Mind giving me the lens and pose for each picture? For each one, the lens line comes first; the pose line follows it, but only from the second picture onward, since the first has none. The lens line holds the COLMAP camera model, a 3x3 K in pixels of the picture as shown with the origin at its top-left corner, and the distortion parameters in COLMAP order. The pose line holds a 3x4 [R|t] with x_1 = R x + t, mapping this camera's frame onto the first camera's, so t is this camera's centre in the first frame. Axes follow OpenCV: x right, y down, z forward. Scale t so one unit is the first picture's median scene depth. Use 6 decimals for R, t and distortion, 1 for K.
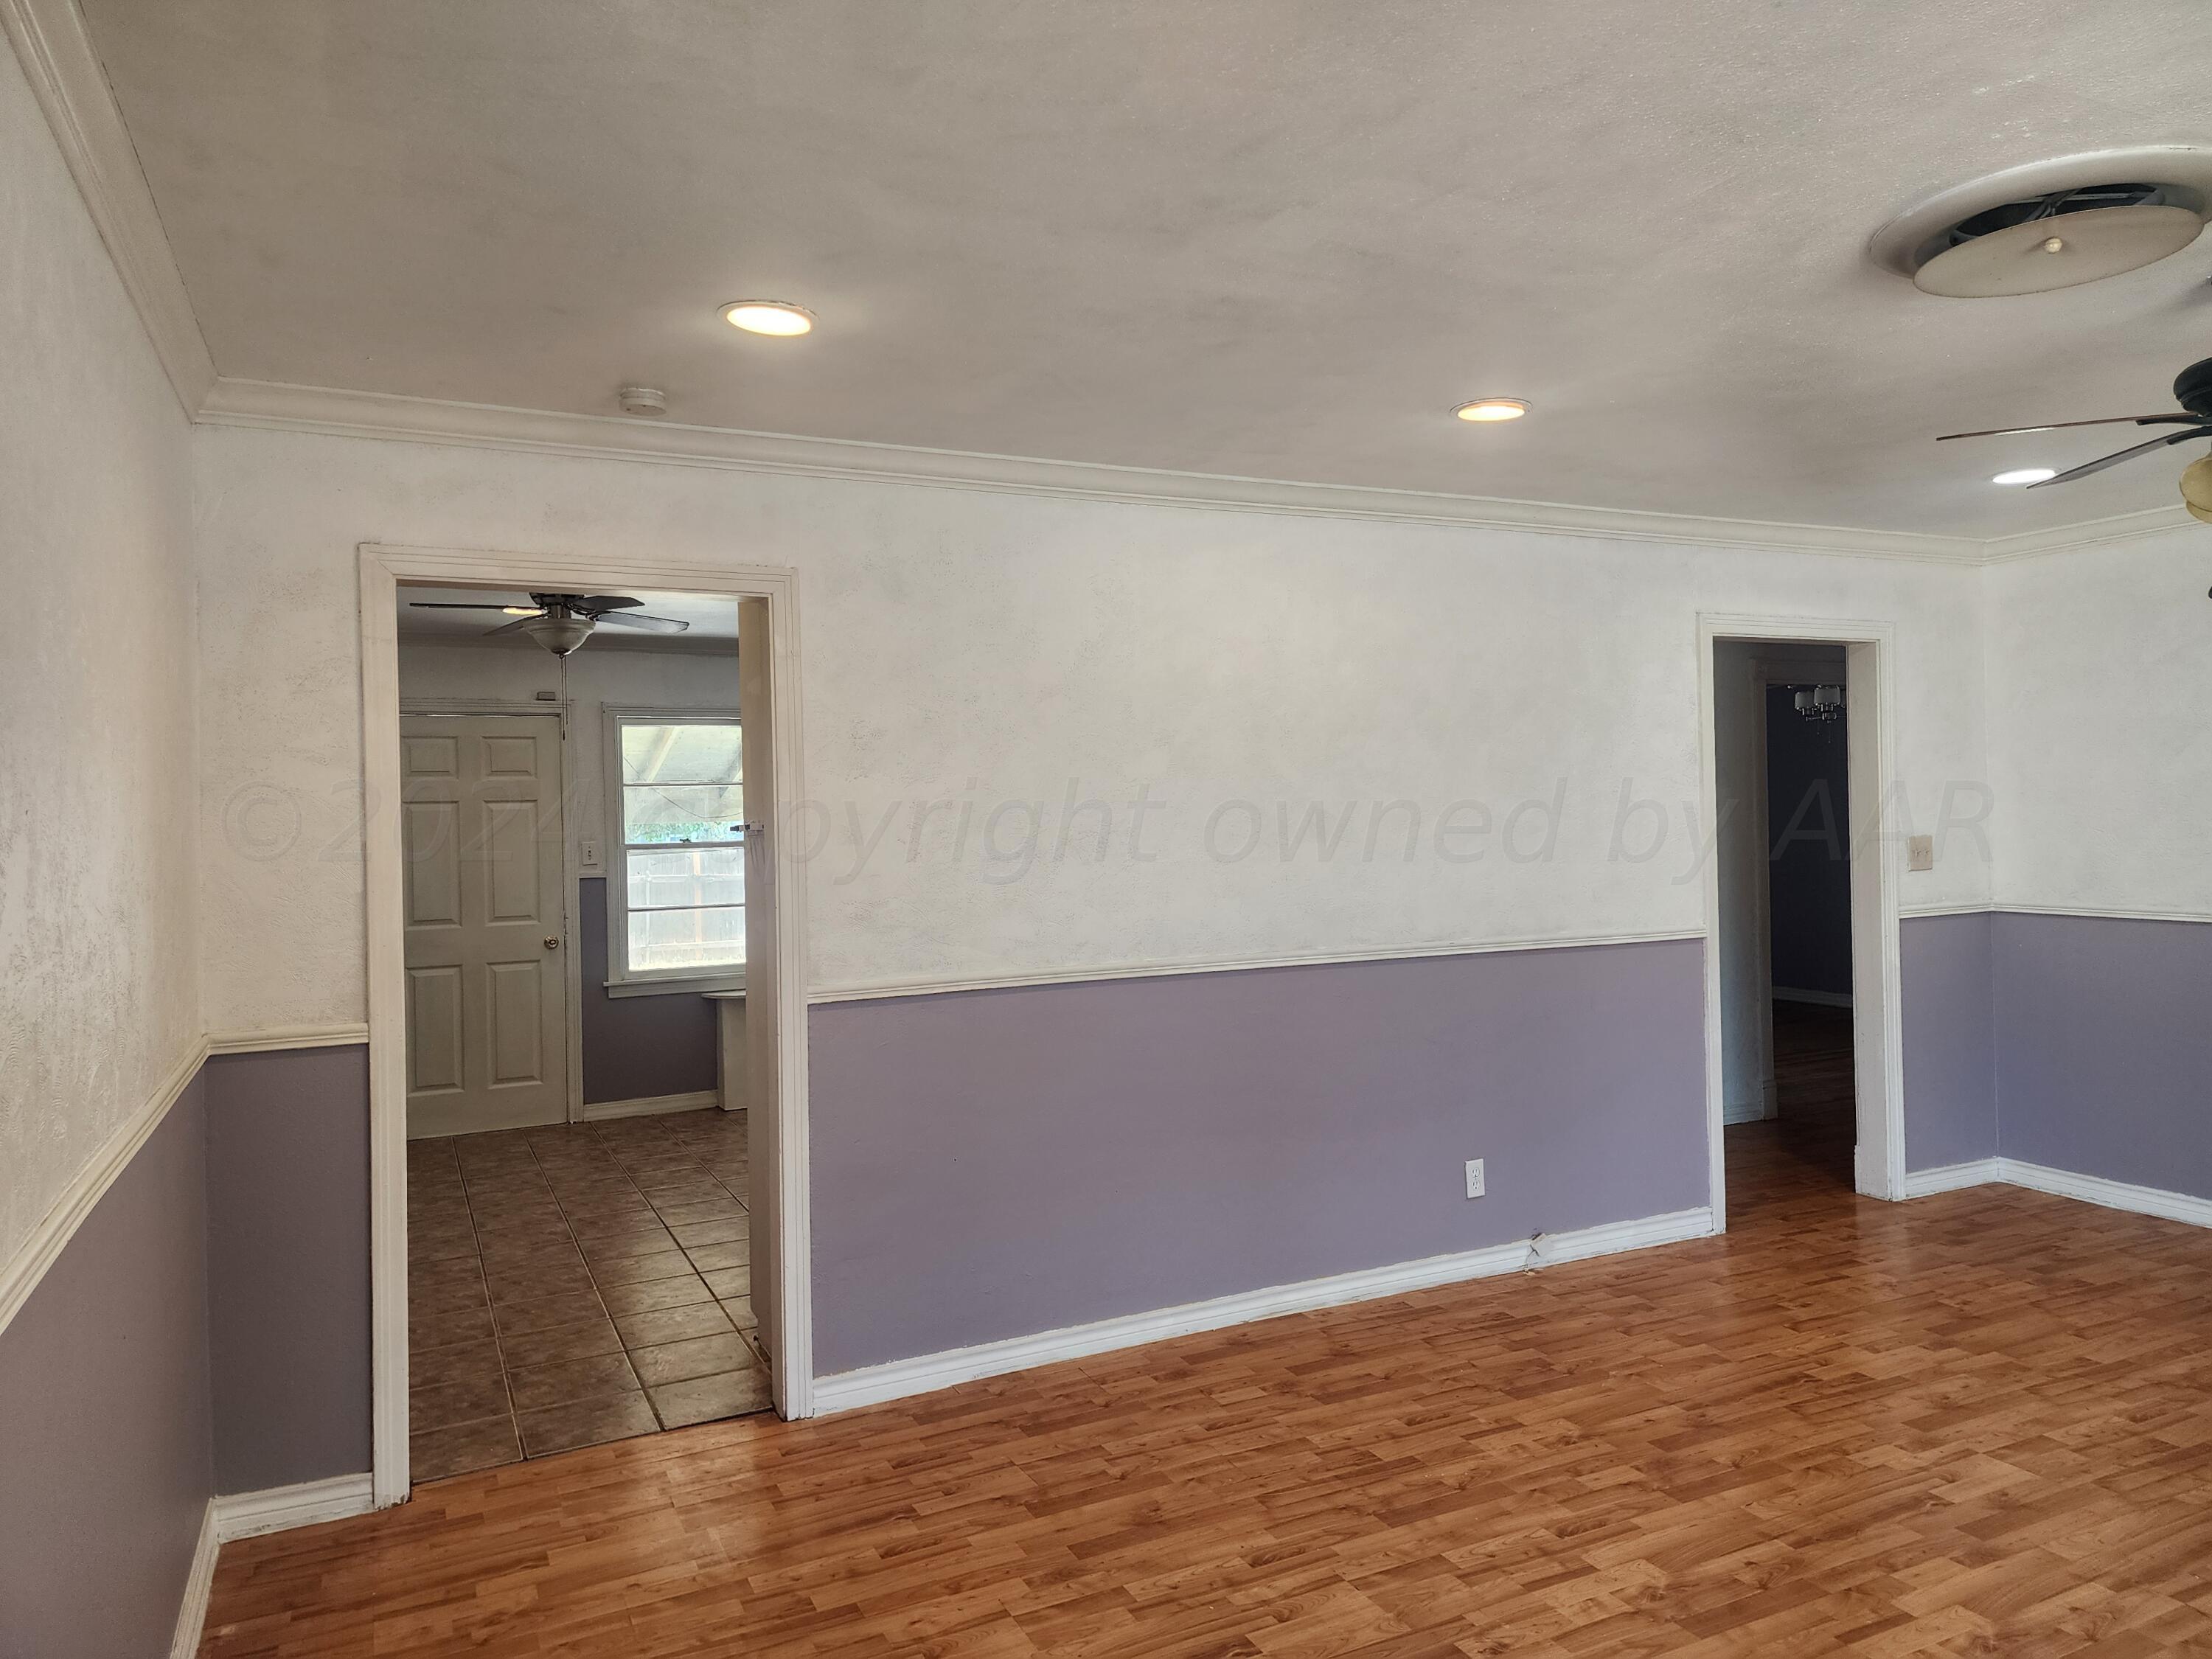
lens RADIAL K [[1491.0, 0, 1102.8], [0, 1491.0, 819.9], [0, 0, 1]] dist [0.065985, -0.056454]
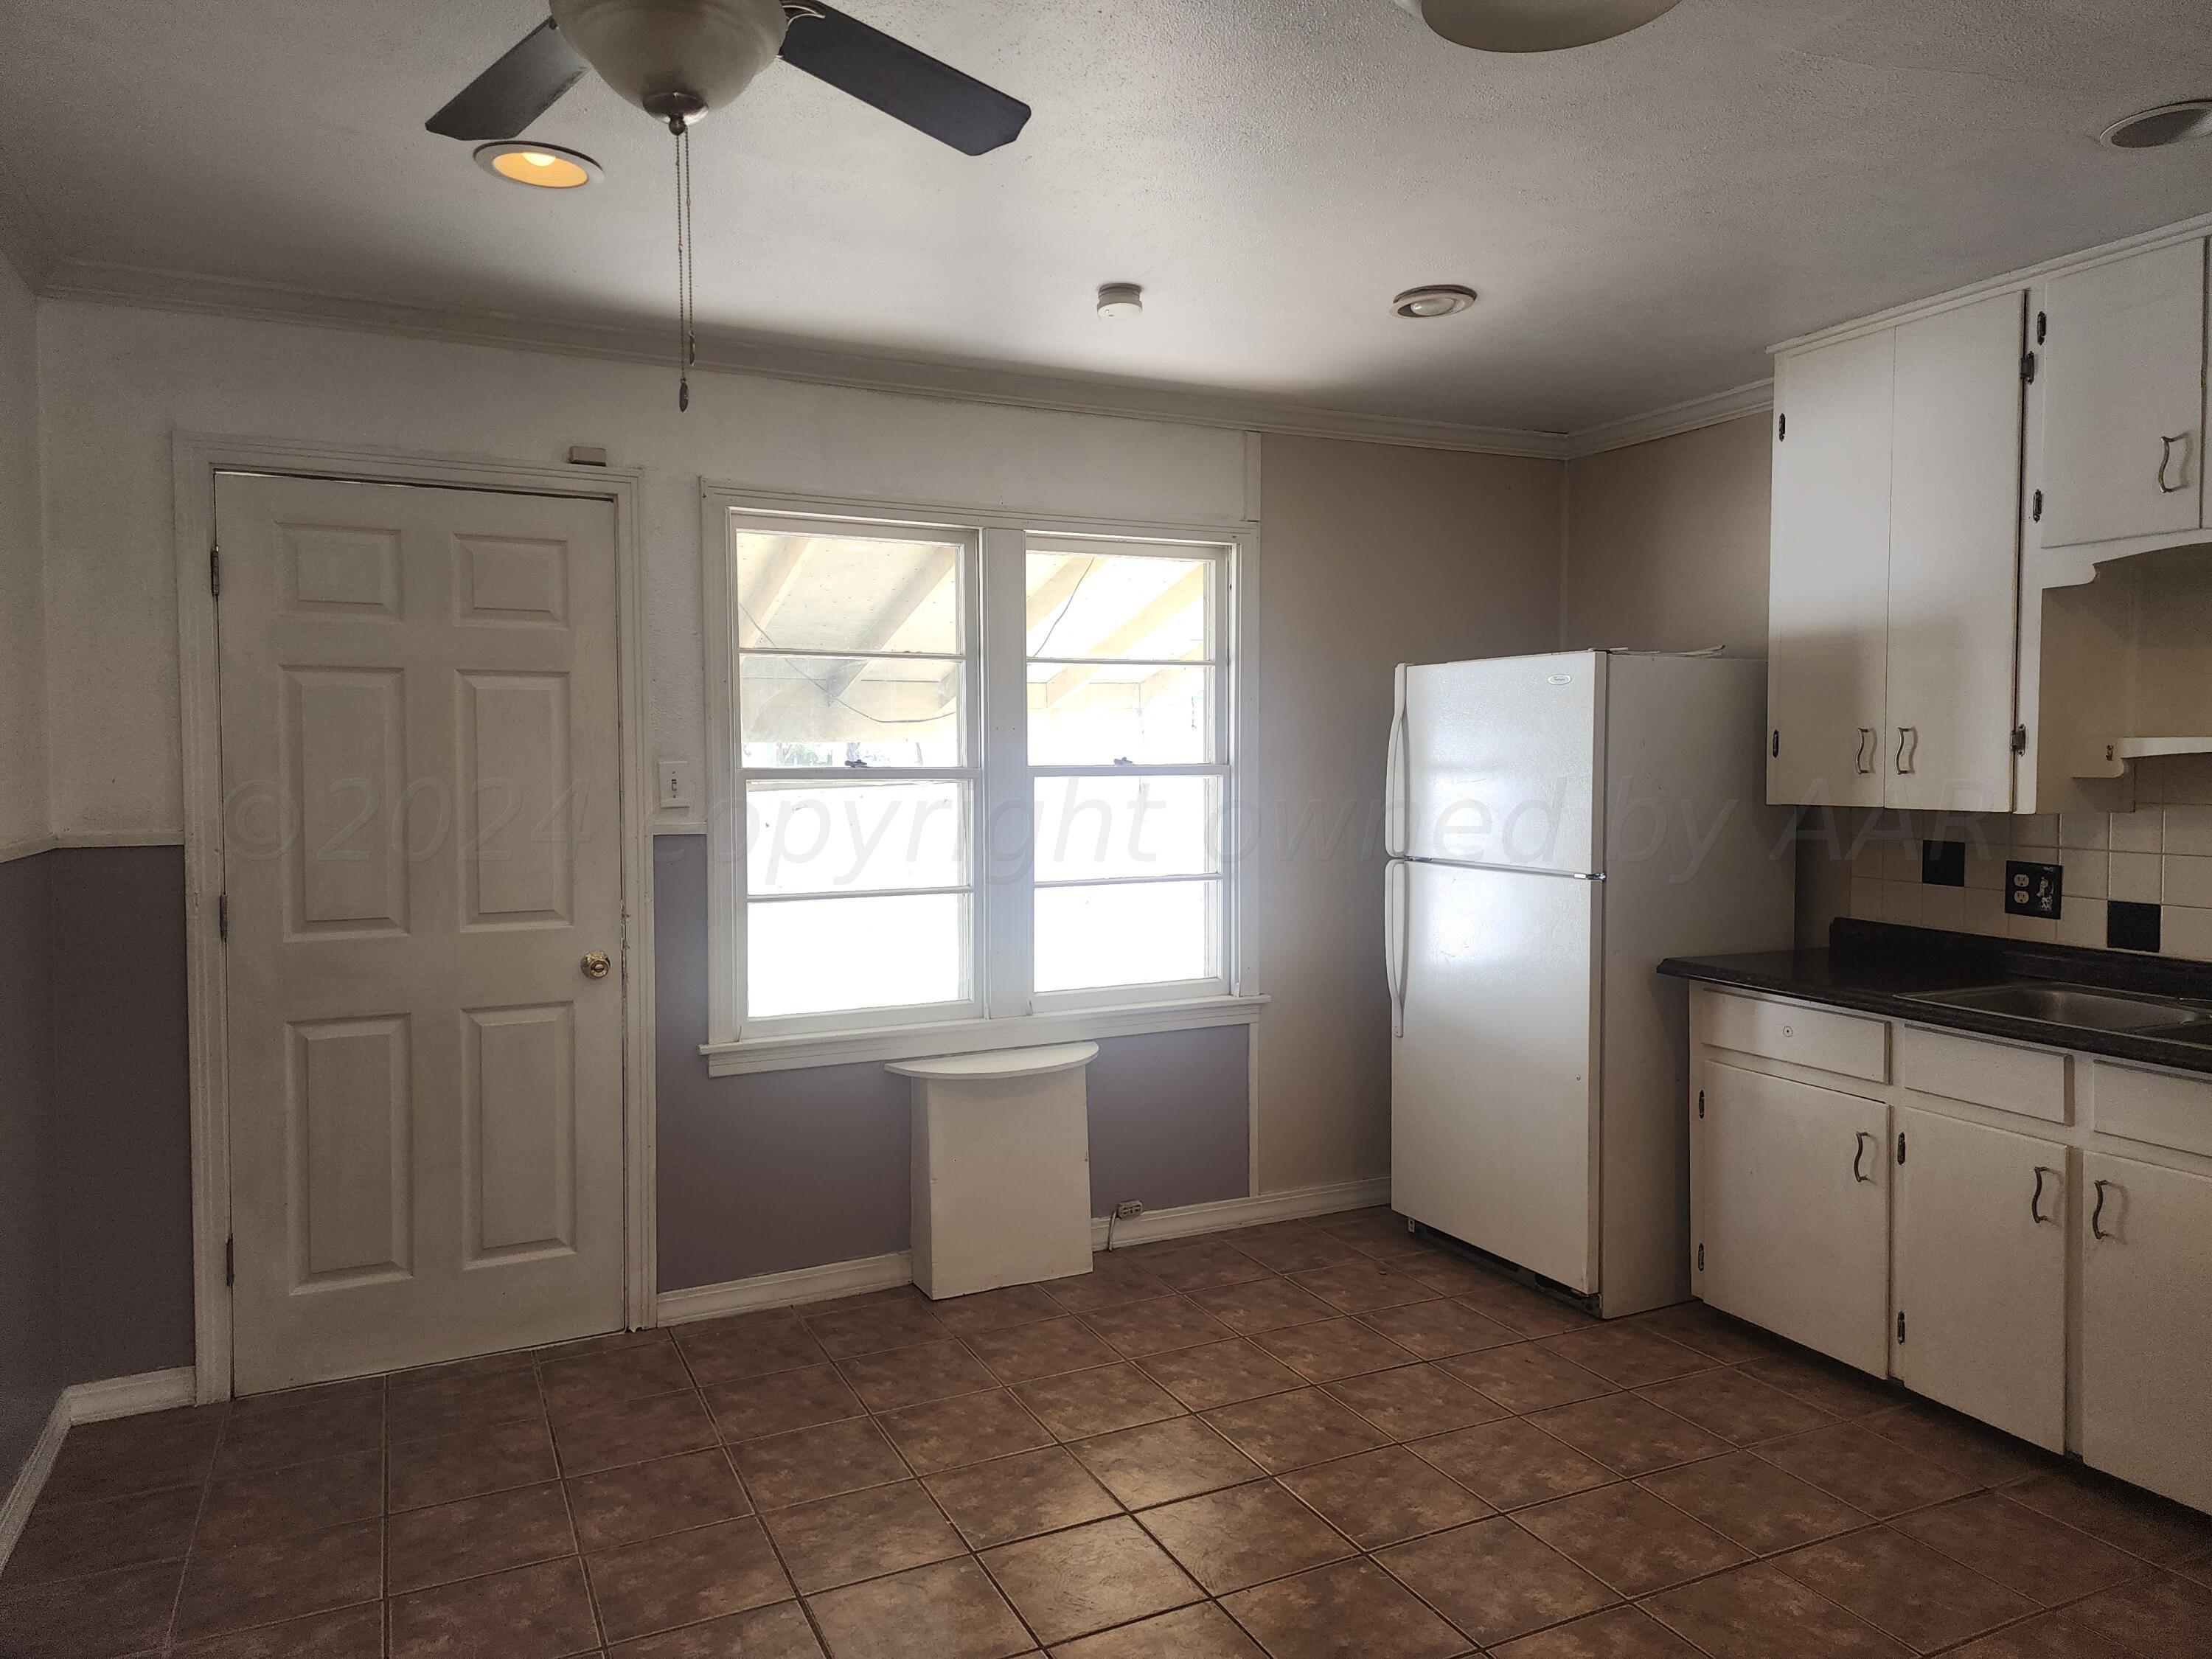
lens RADIAL K [[1491.0, 0, 1113.1], [0, 1491.0, 830.1], [0, 0, 1]] dist [0.065985, -0.056454]
pose [[0.999790, 0.020416, 0.001897, -0.199925], [-0.020476, 0.998946, 0.041070, 0.014055], [-0.001057, -0.041100, 0.999154, 0.512068]]
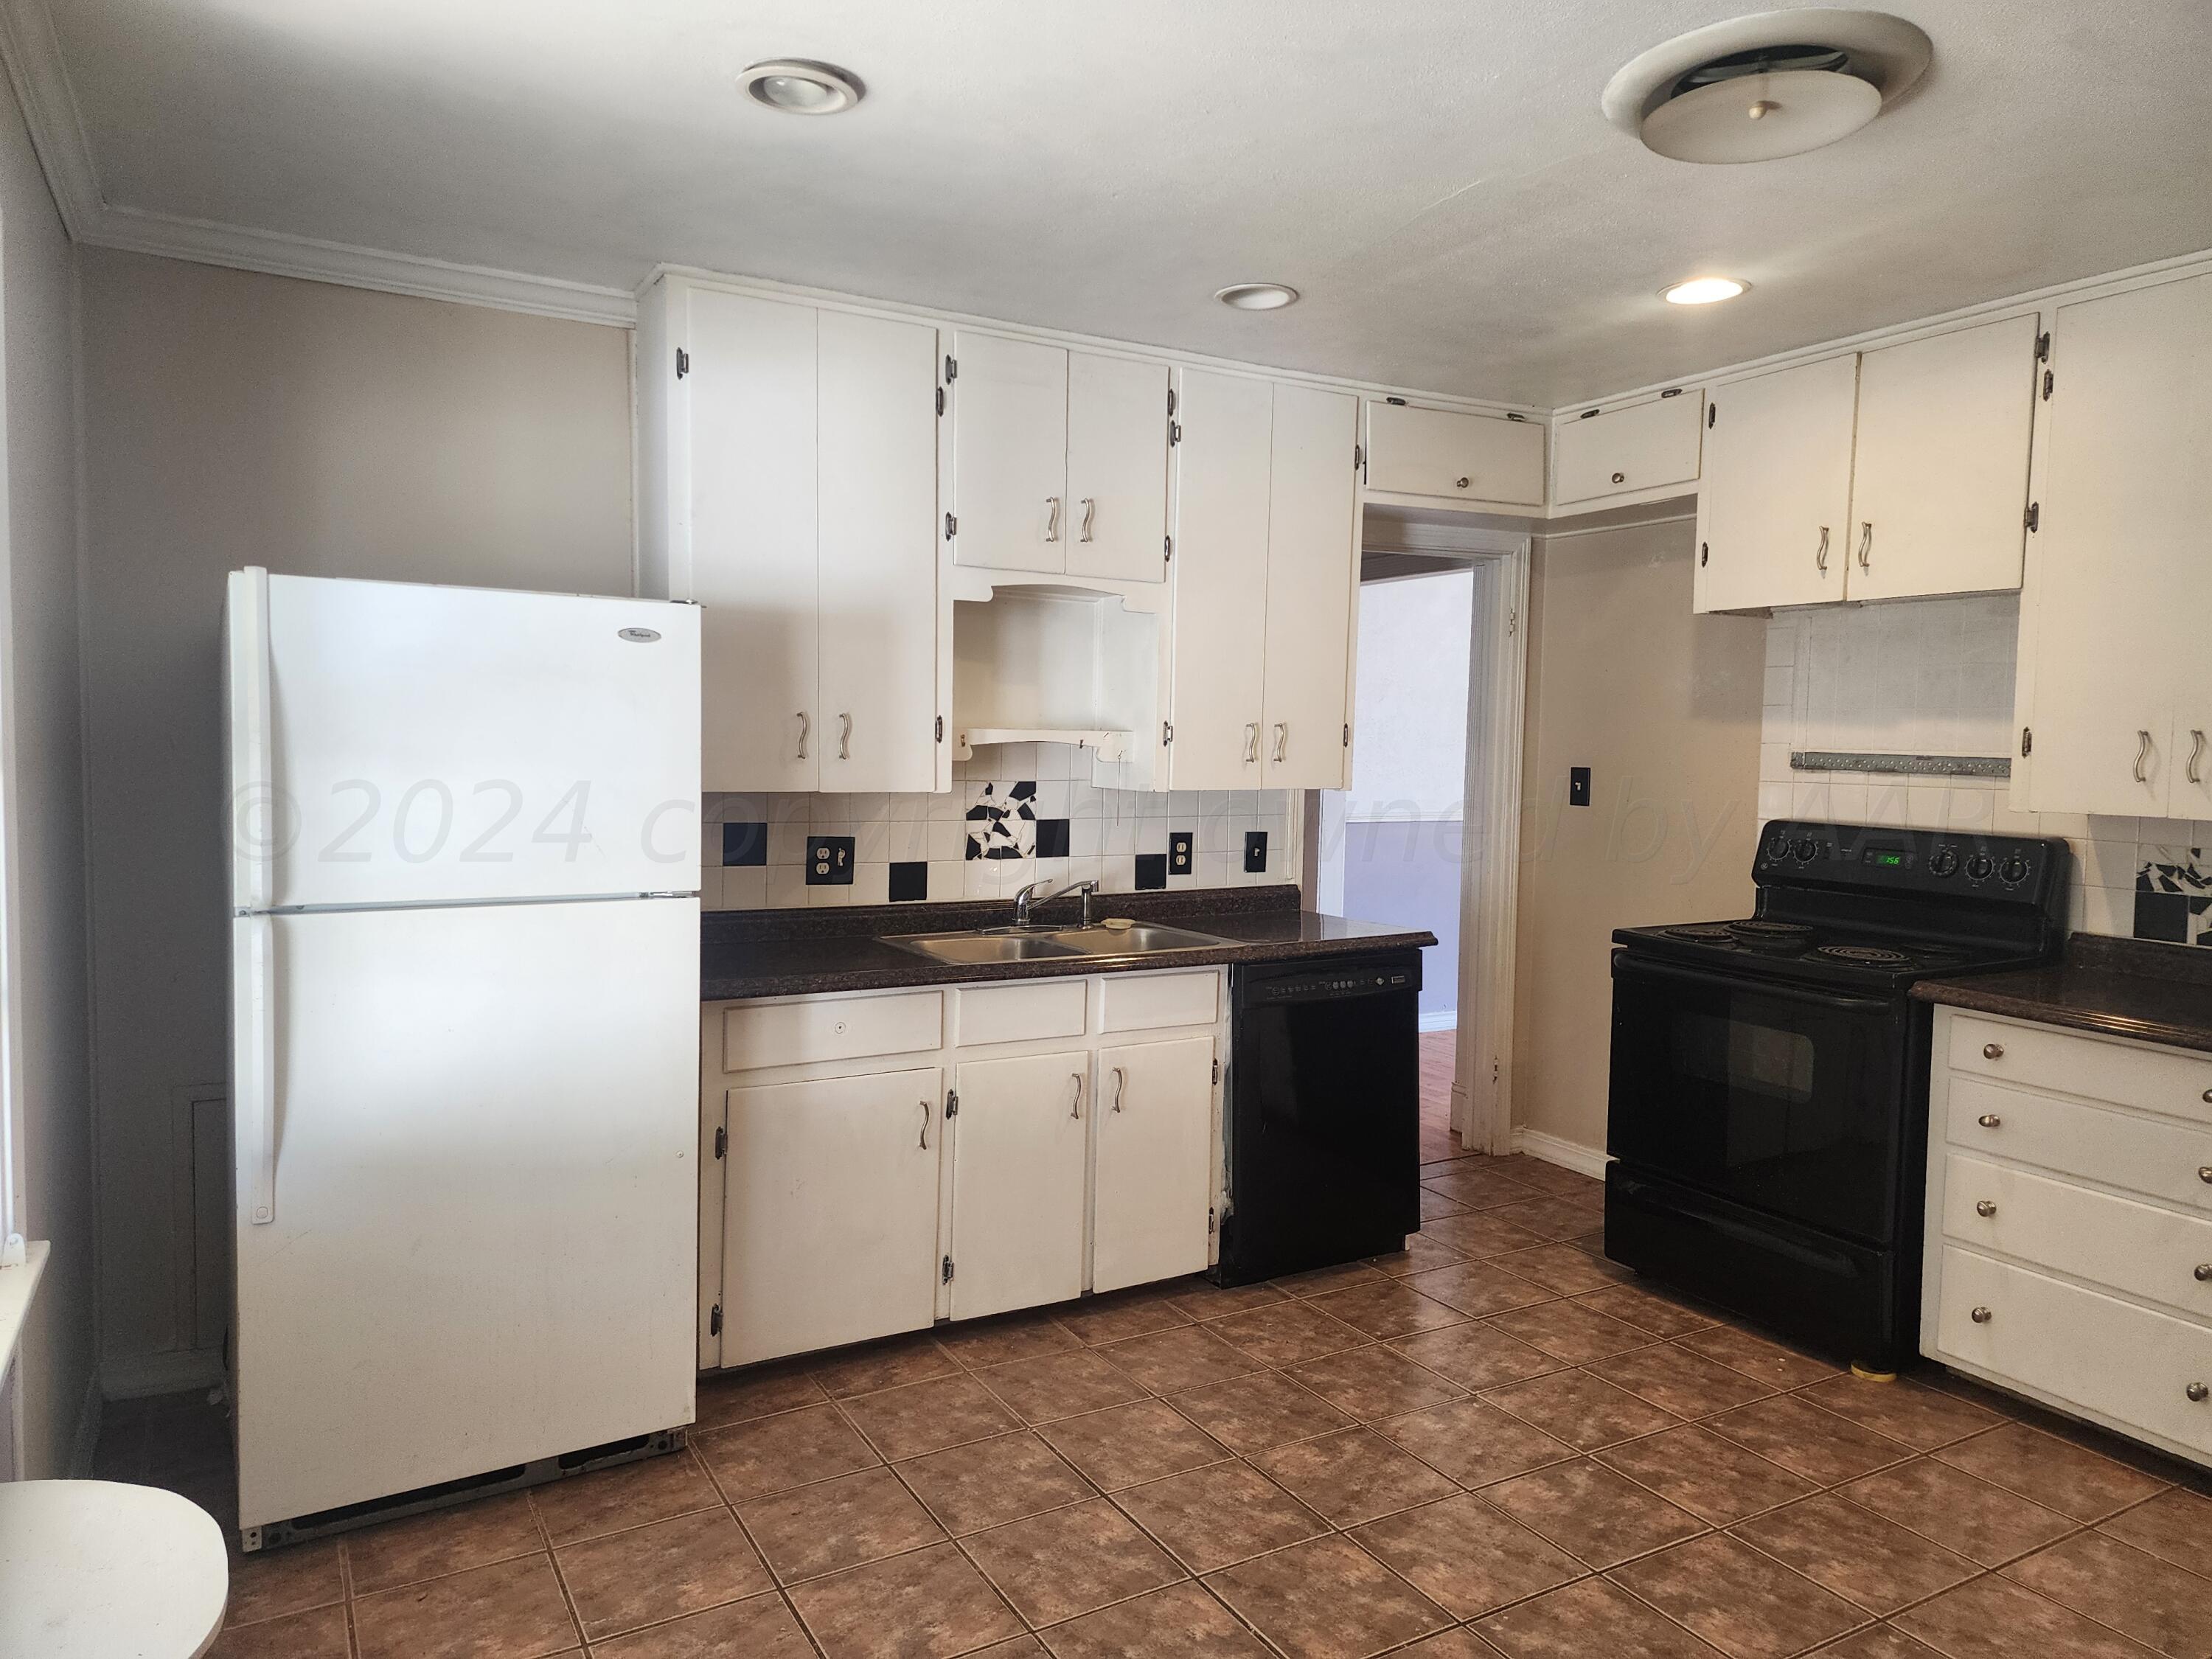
lens RADIAL K [[1491.0, 0, 1104.1], [0, 1491.0, 826.7], [0, 0, 1]] dist [0.065985, -0.056454]
pose [[-0.085598, -0.042785, 0.995411, -0.417662], [-0.011248, 0.999055, 0.041974, 0.011898], [-0.996266, -0.007603, -0.085999, 0.903984]]
